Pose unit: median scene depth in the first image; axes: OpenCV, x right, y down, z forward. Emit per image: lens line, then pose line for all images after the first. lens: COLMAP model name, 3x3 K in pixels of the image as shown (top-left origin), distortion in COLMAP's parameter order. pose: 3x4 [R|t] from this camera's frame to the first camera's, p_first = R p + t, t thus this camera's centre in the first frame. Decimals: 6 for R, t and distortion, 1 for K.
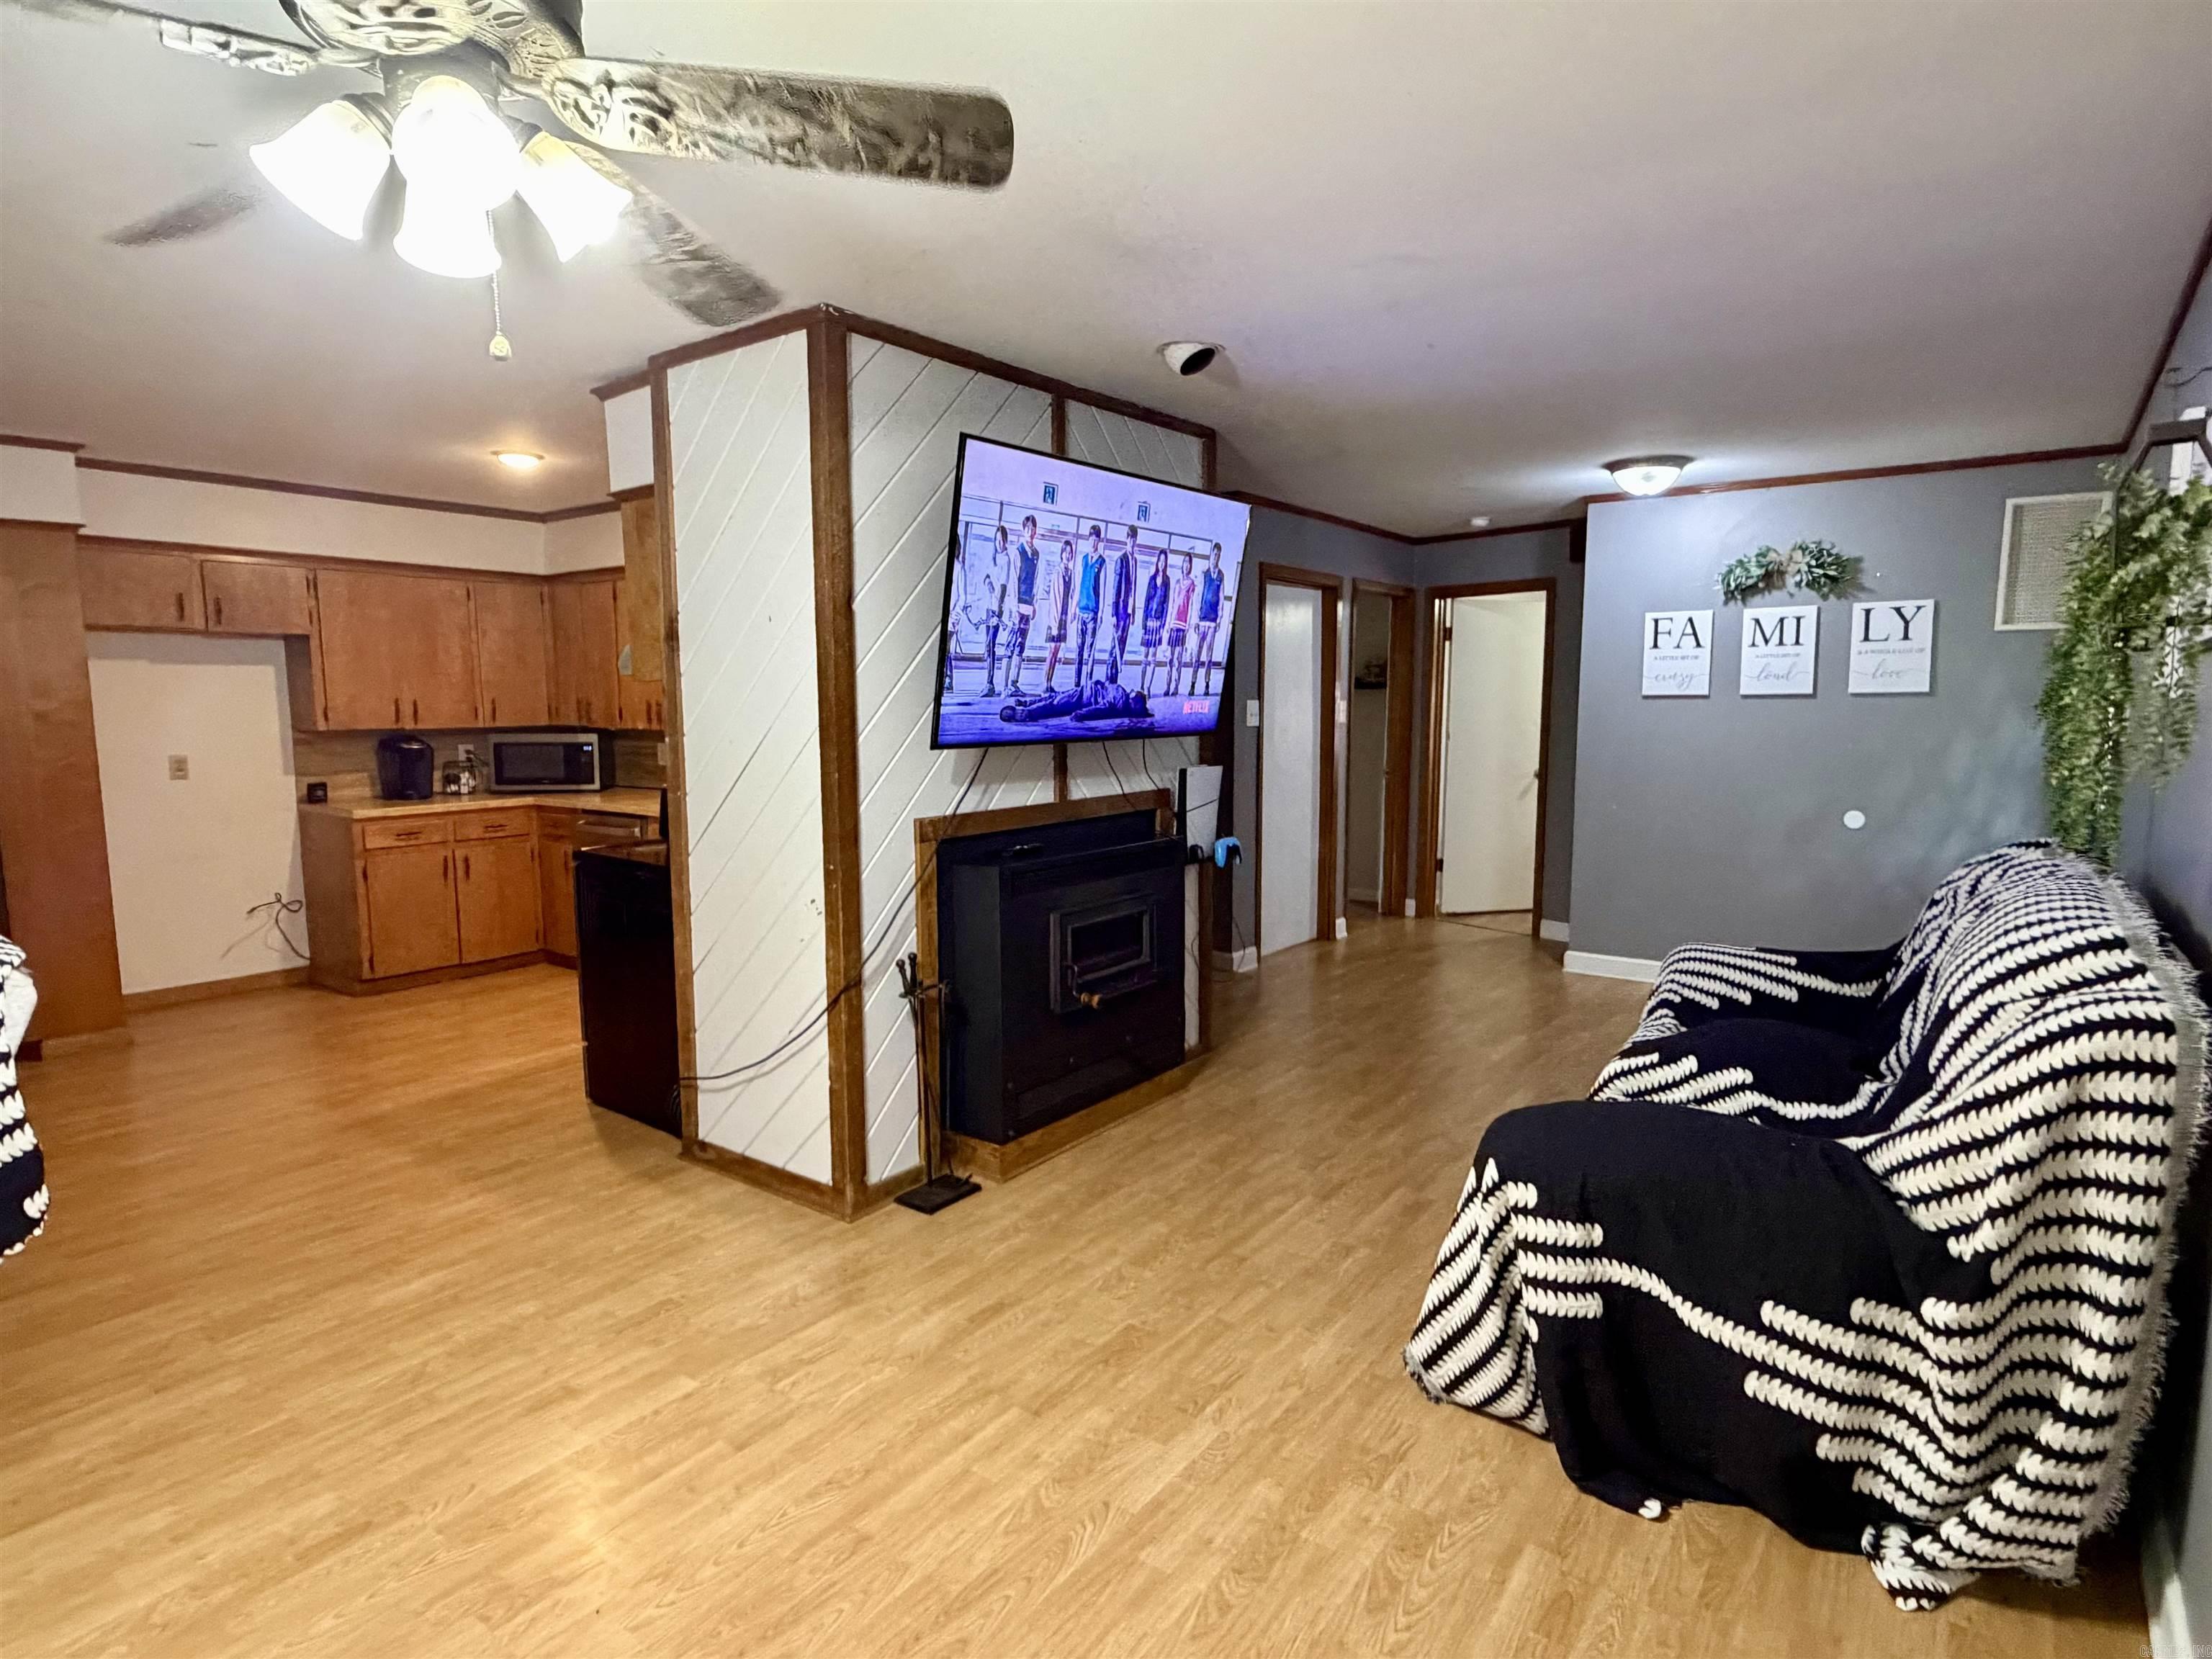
lens RADIAL K [[1211.8, 0, 1101.9], [0, 1211.8, 832.6], [0, 0, 1]] dist [0.001793, -0.000573]
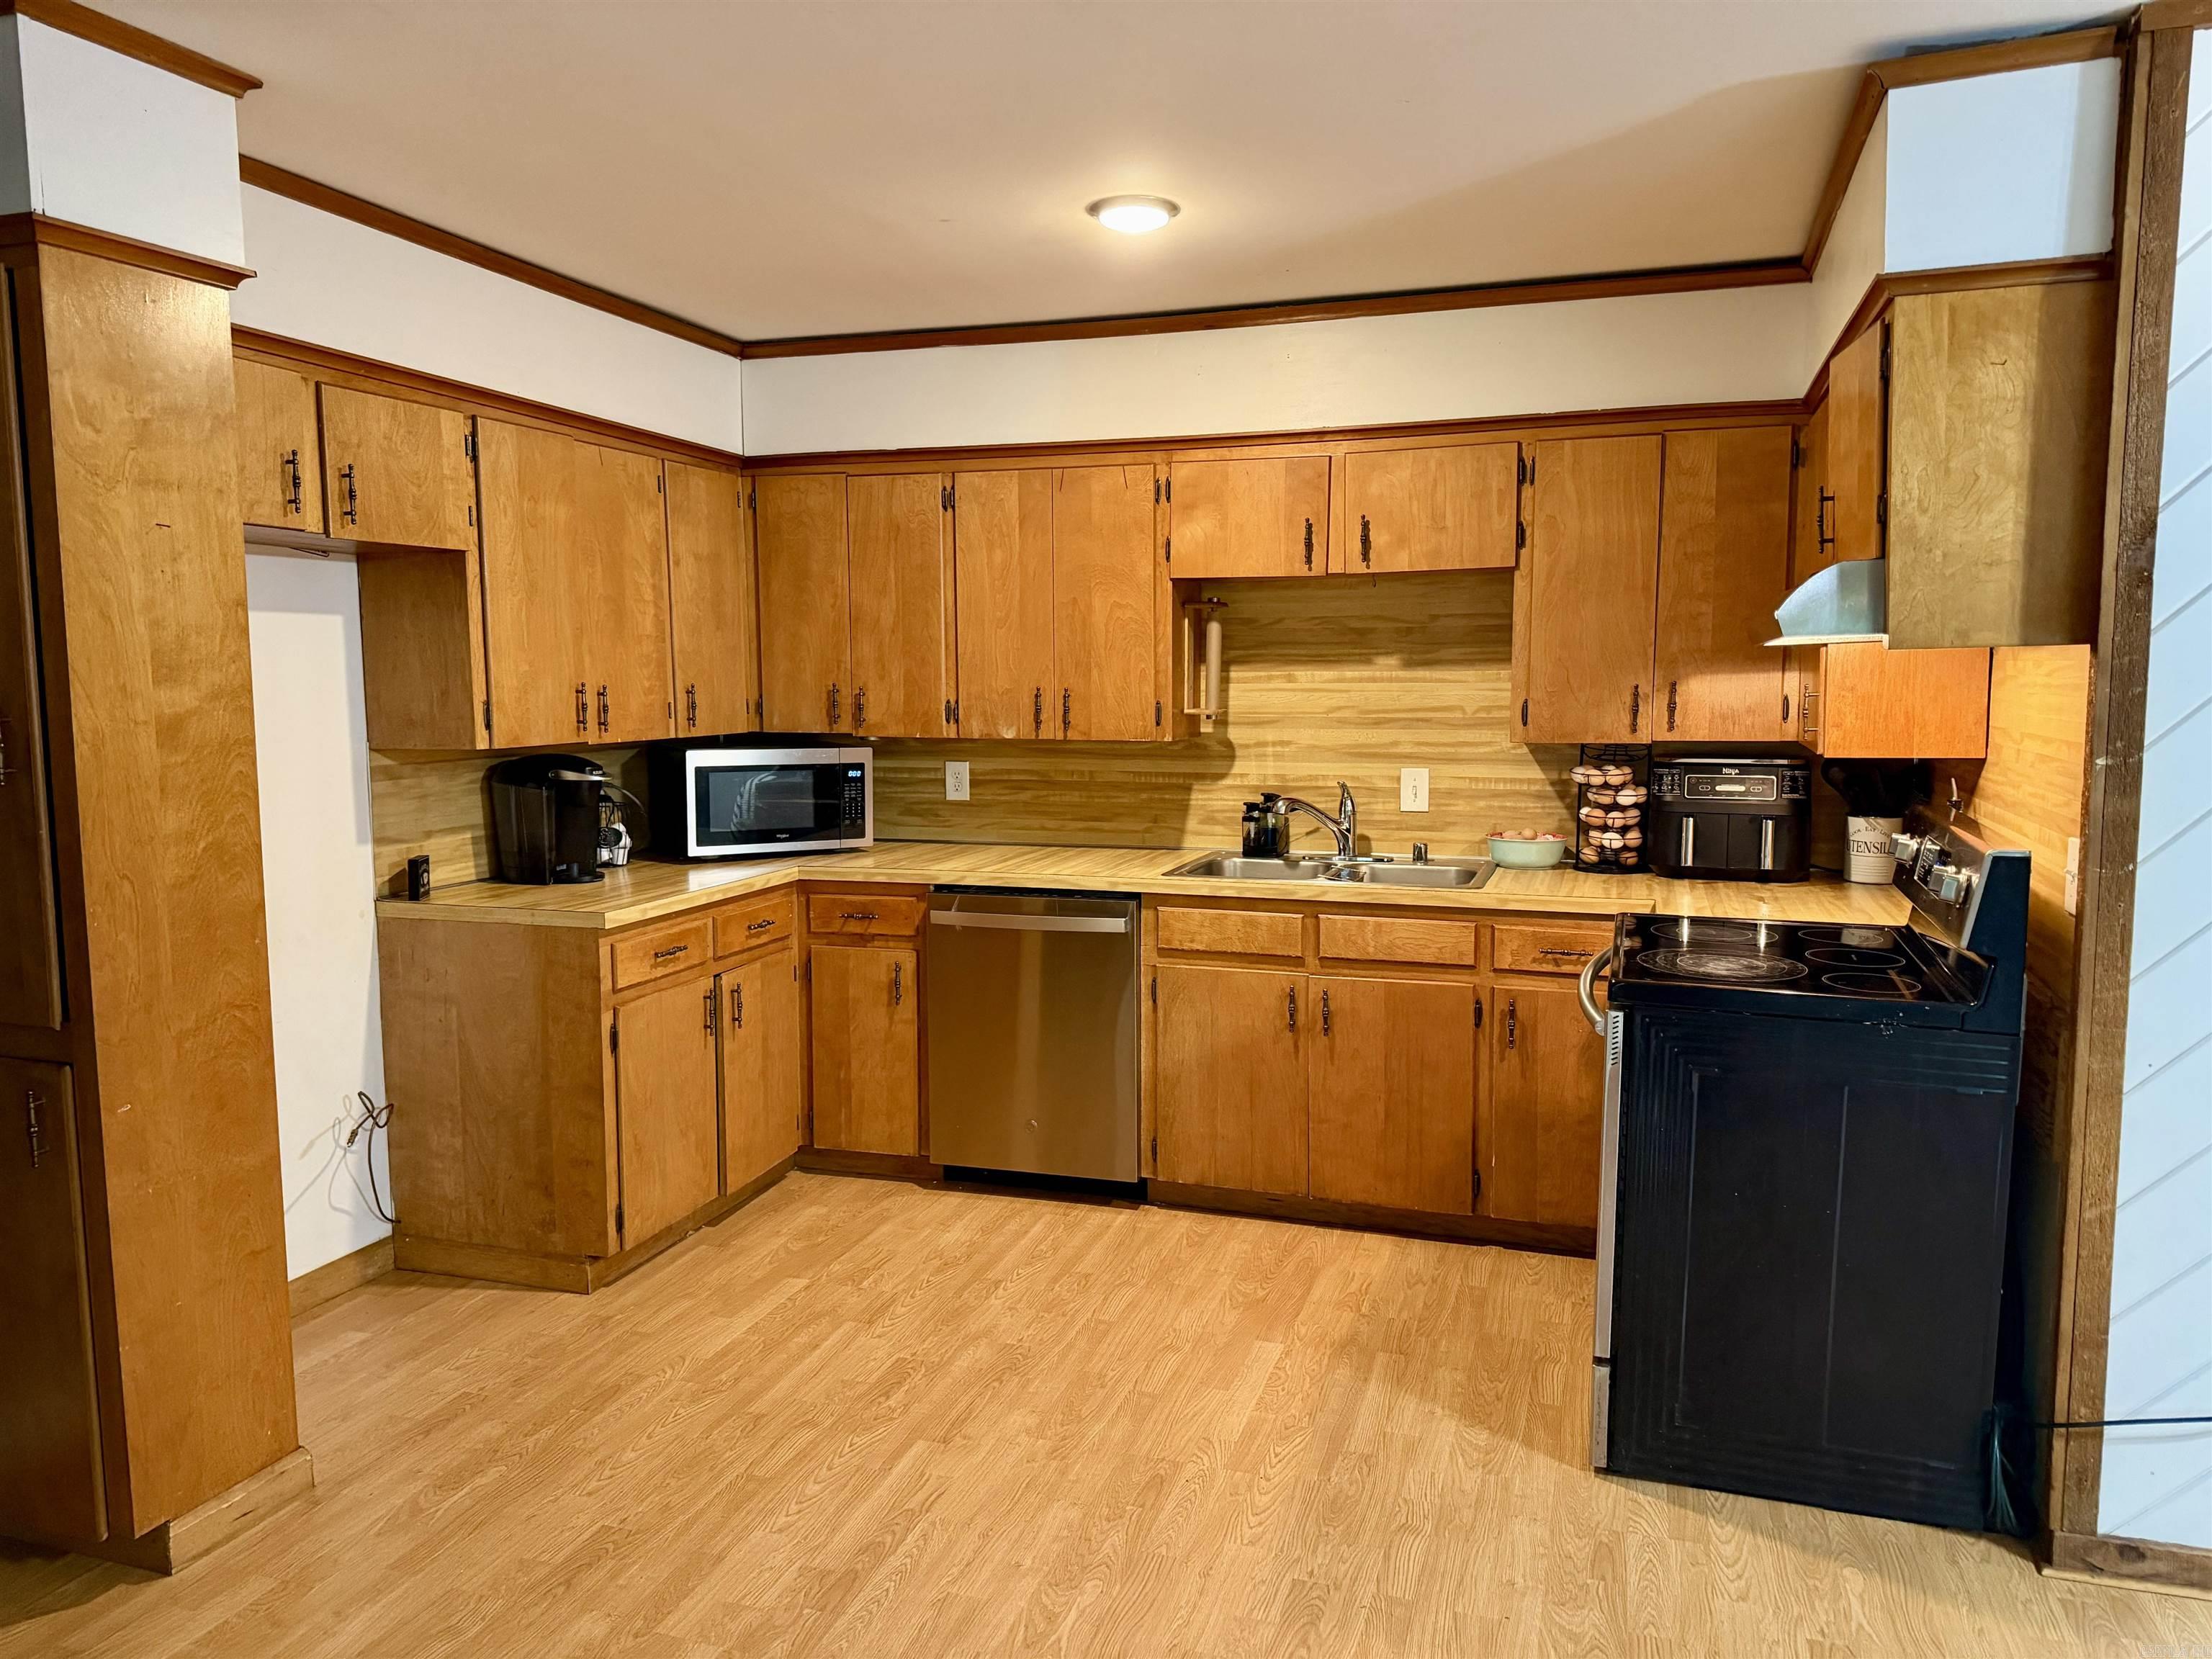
lens RADIAL K [[1567.0, 0, 1142.4], [0, 1567.0, 832.2], [0, 0, 1]] dist [0.030412, -0.026759]
pose [[0.942778, -0.032295, 0.331853, -0.584637], [0.036535, 0.999311, -0.006544, -0.036246], [-0.331413, 0.018294, 0.943308, 0.309343]]
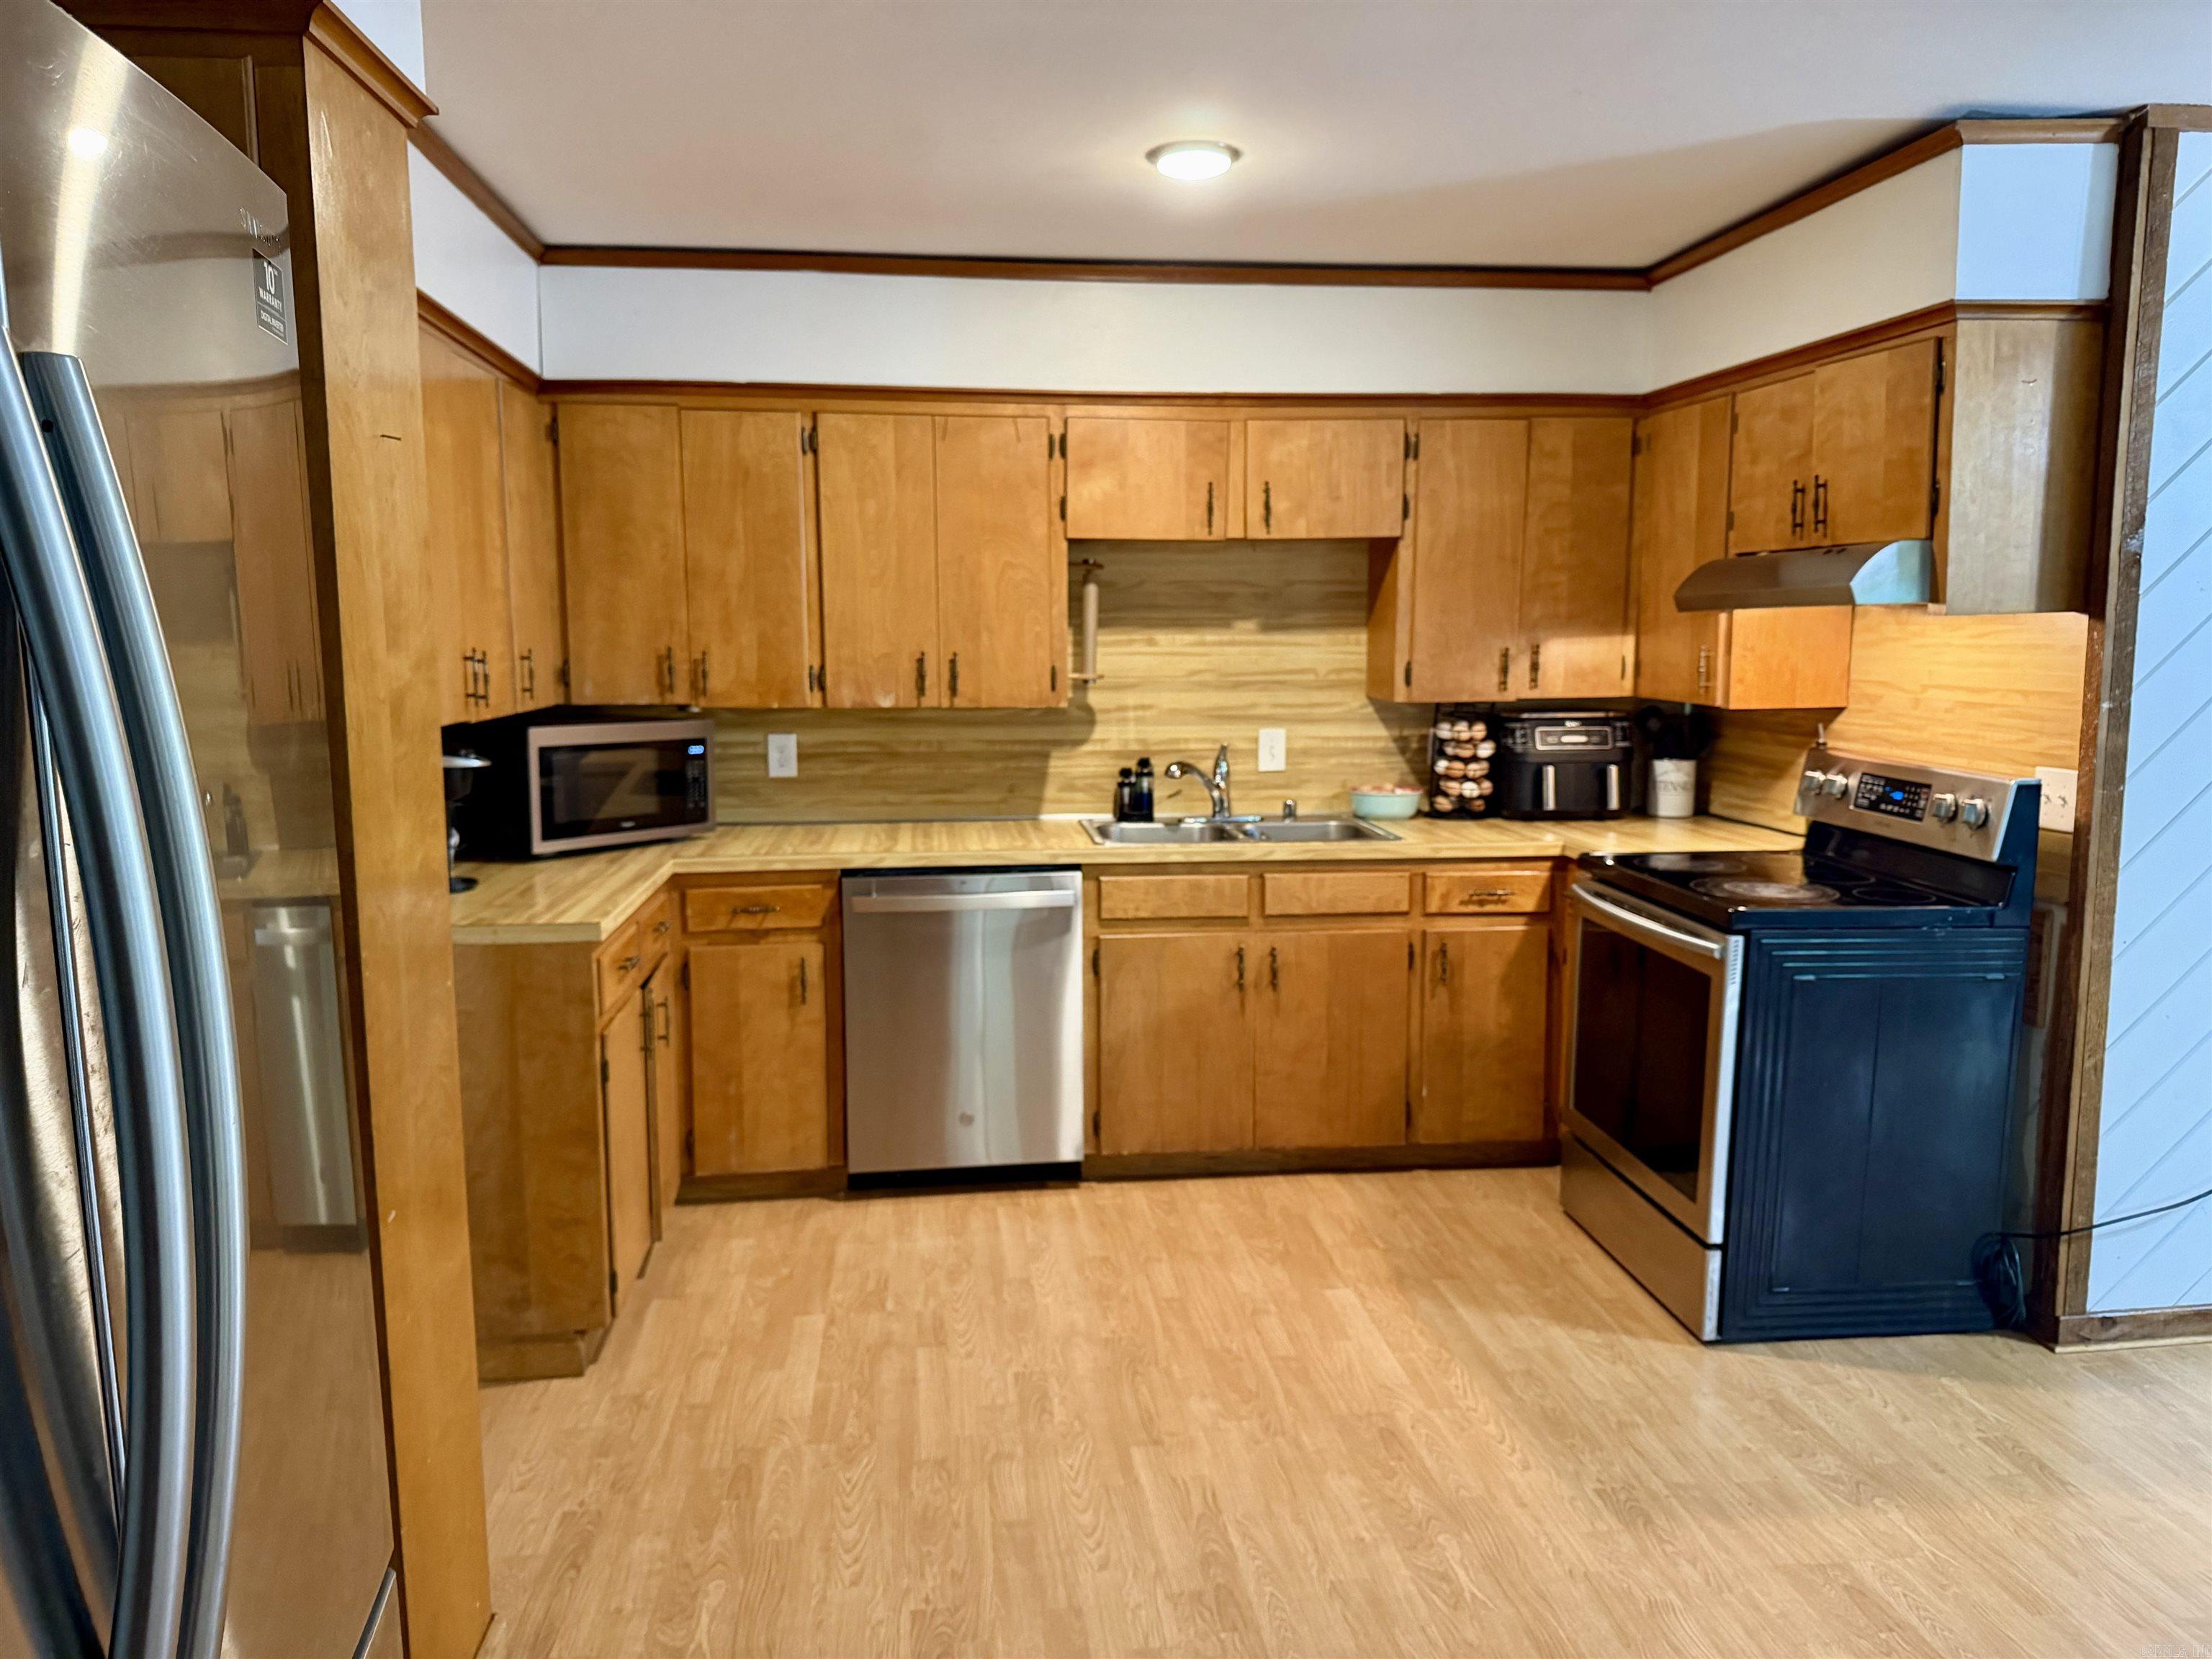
lens RADIAL K [[1567.0, 0, 1149.0], [0, 1567.0, 838.4], [0, 0, 1]] dist [0.030412, -0.026759]
pose [[0.715945, -0.087271, 0.692680, -0.797802], [0.077781, 0.995950, 0.045086, -0.052511], [-0.693810, 0.021598, 0.719834, 0.457435]]
